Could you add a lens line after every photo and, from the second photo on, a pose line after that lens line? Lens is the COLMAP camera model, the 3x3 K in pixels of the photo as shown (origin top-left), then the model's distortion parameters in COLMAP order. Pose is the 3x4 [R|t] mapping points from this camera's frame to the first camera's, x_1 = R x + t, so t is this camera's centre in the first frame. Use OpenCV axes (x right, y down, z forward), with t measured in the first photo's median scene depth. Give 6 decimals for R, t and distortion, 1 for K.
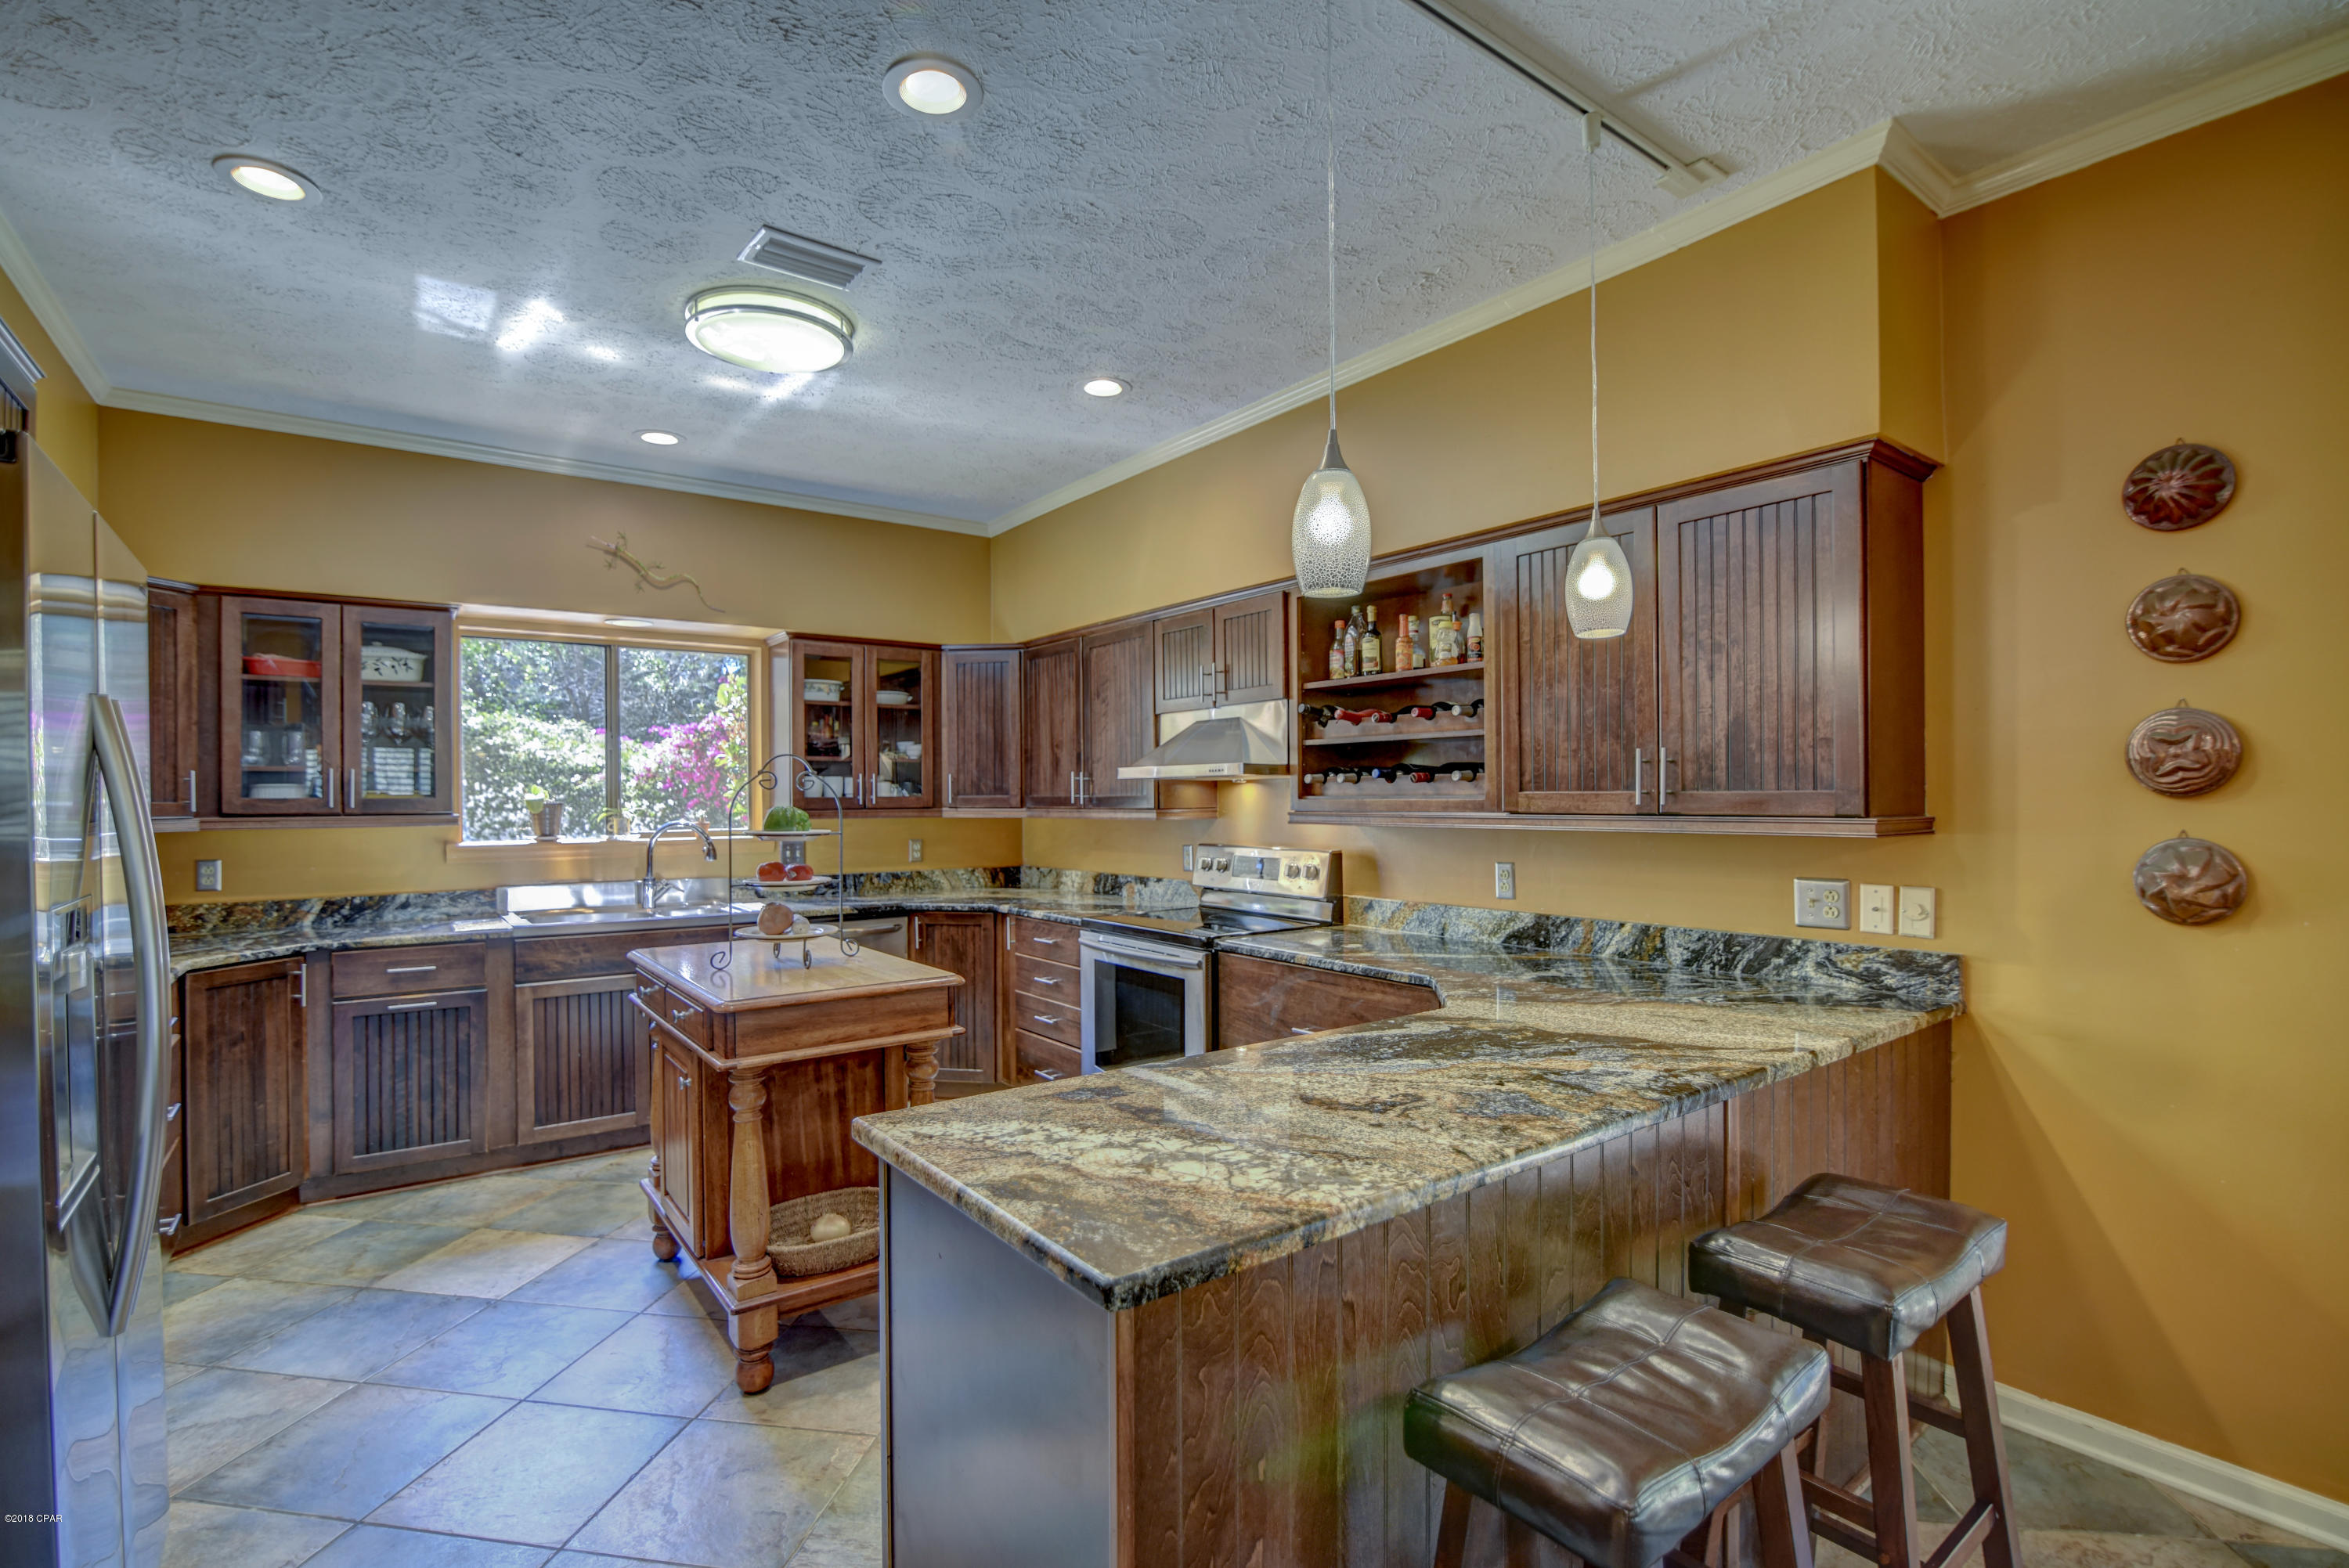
lens RADIAL K [[1084.3, 0, 1160.8], [0, 1084.3, 791.5], [0, 0, 1]] dist [-0.020128, -0.000124]
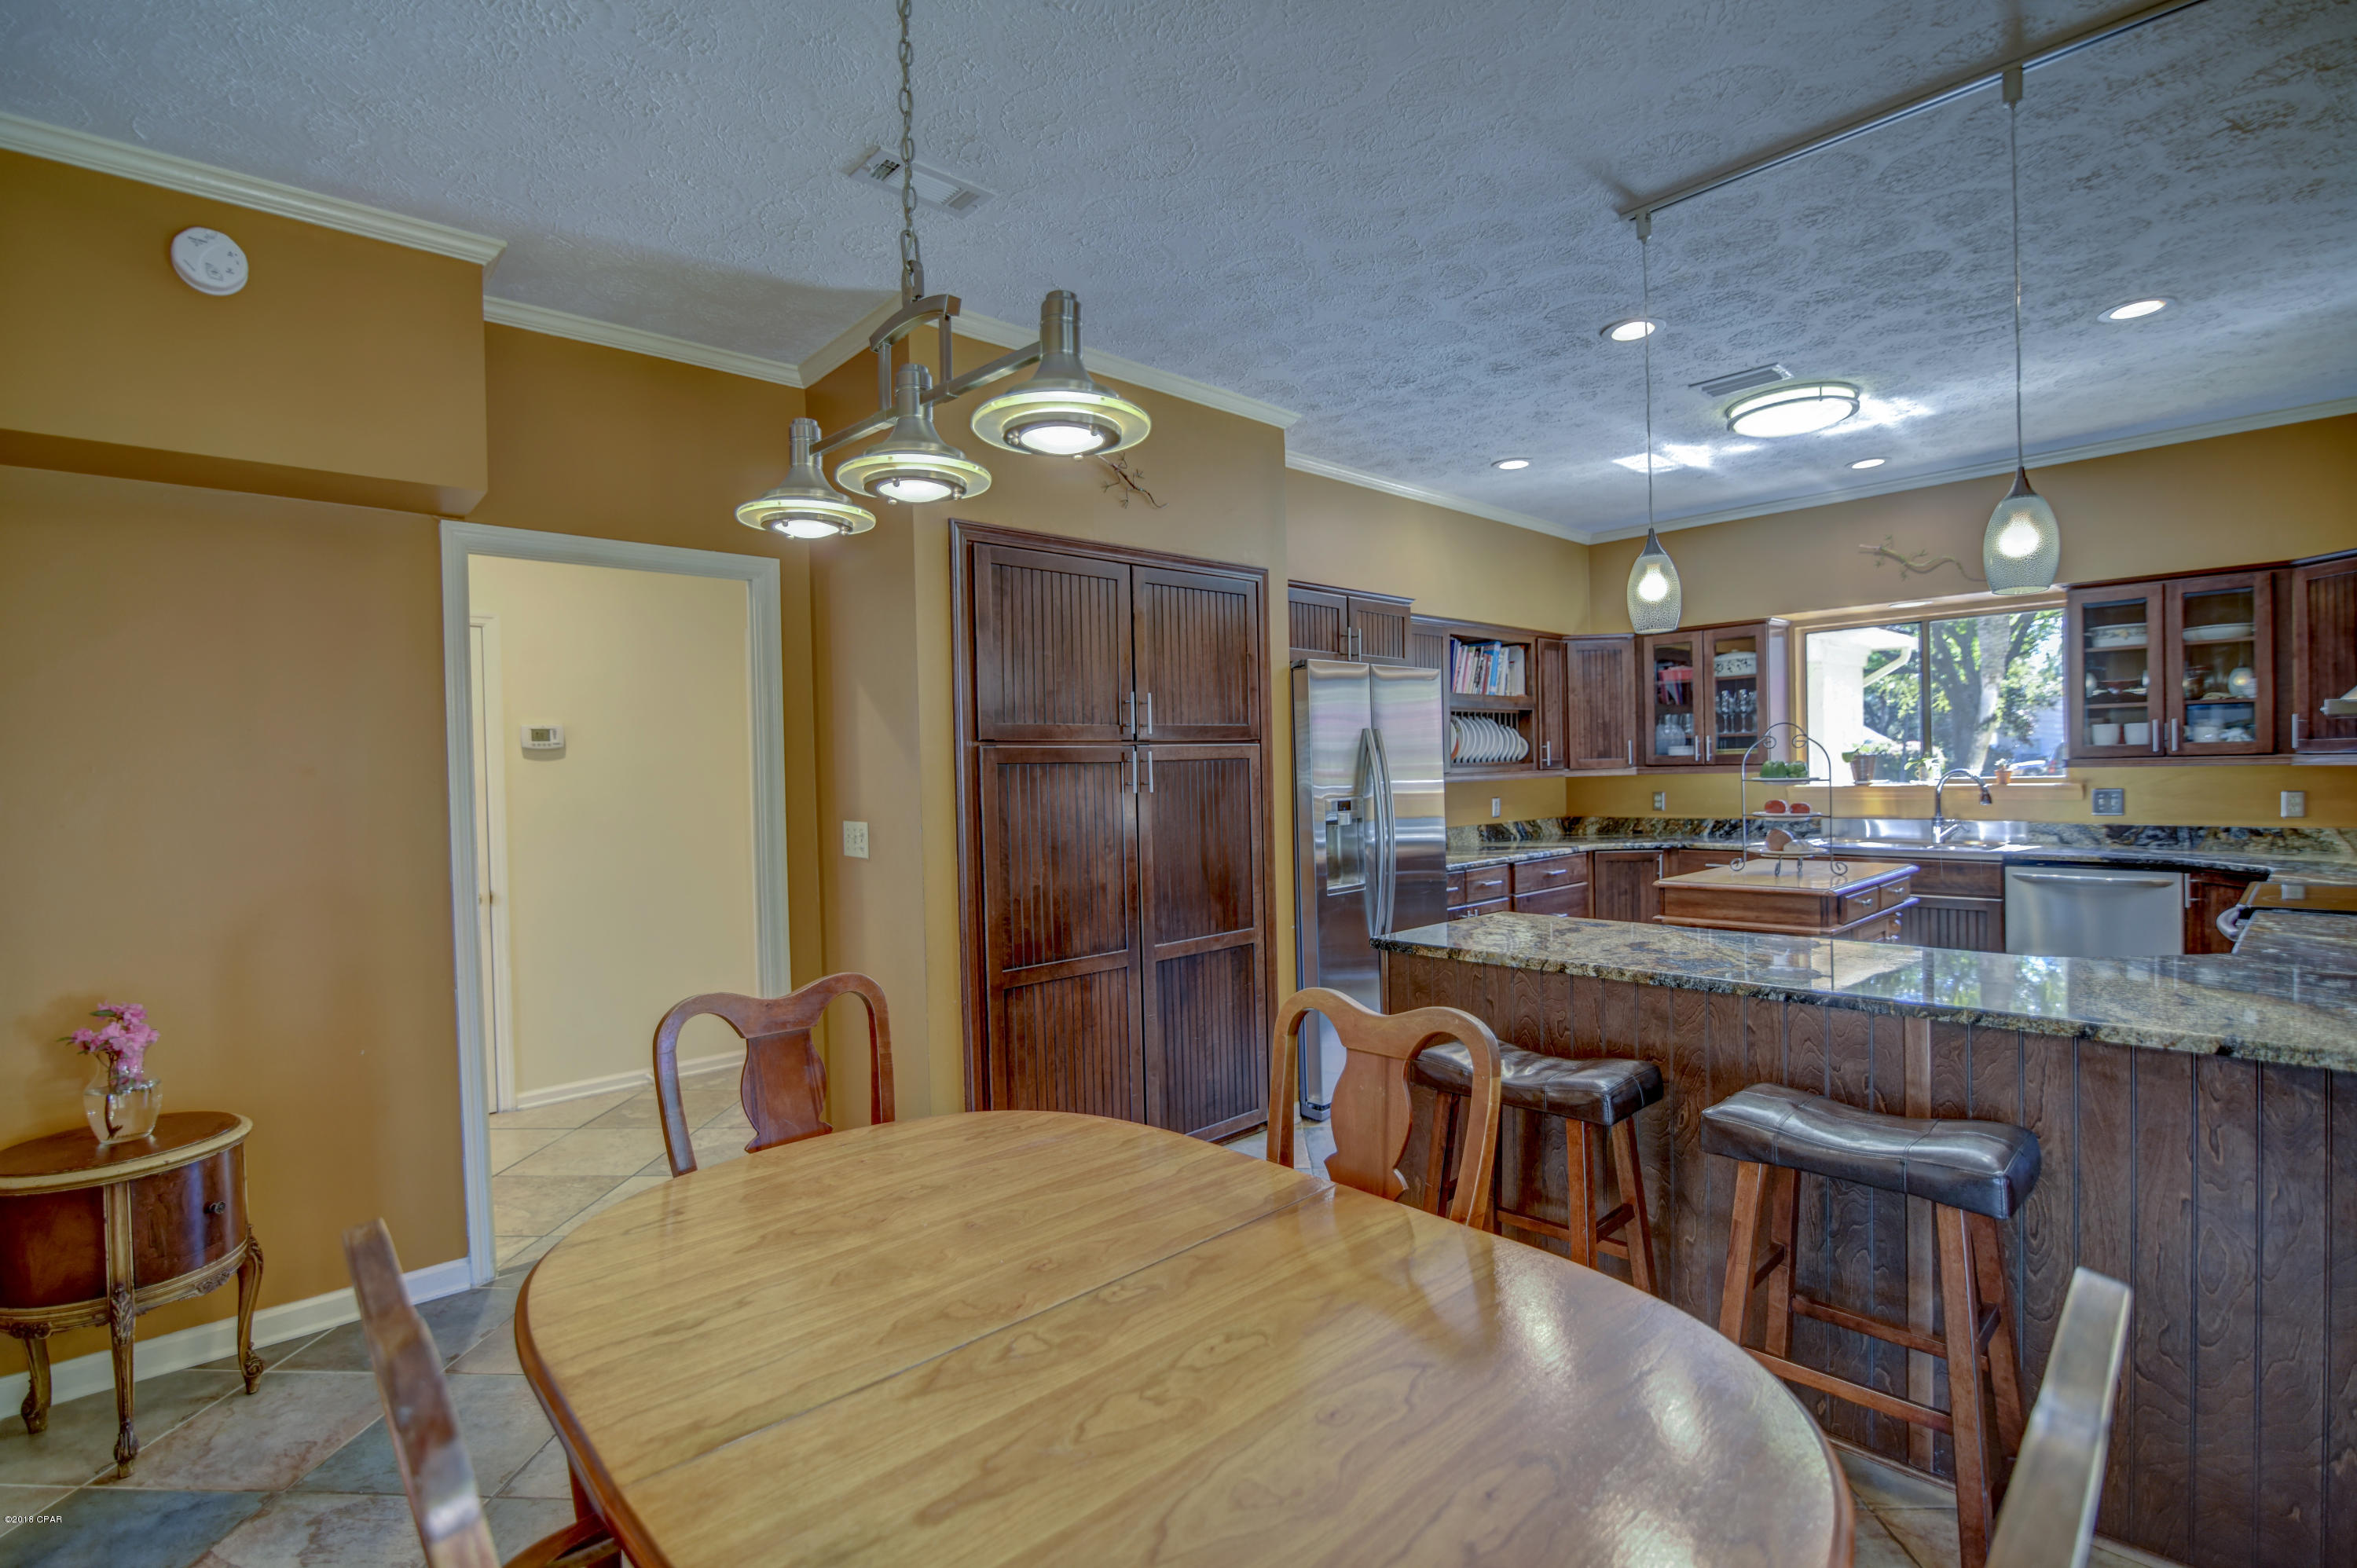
lens RADIAL K [[1096.2, 0, 1171.5], [0, 1096.2, 790.7], [0, 0, 1]] dist [0.014231, -0.000140]
pose [[0.106672, 0.022616, -0.994037, 0.735060], [0.030027, 0.999212, 0.025956, -0.006321], [0.993841, -0.032617, 0.105909, 0.049616]]
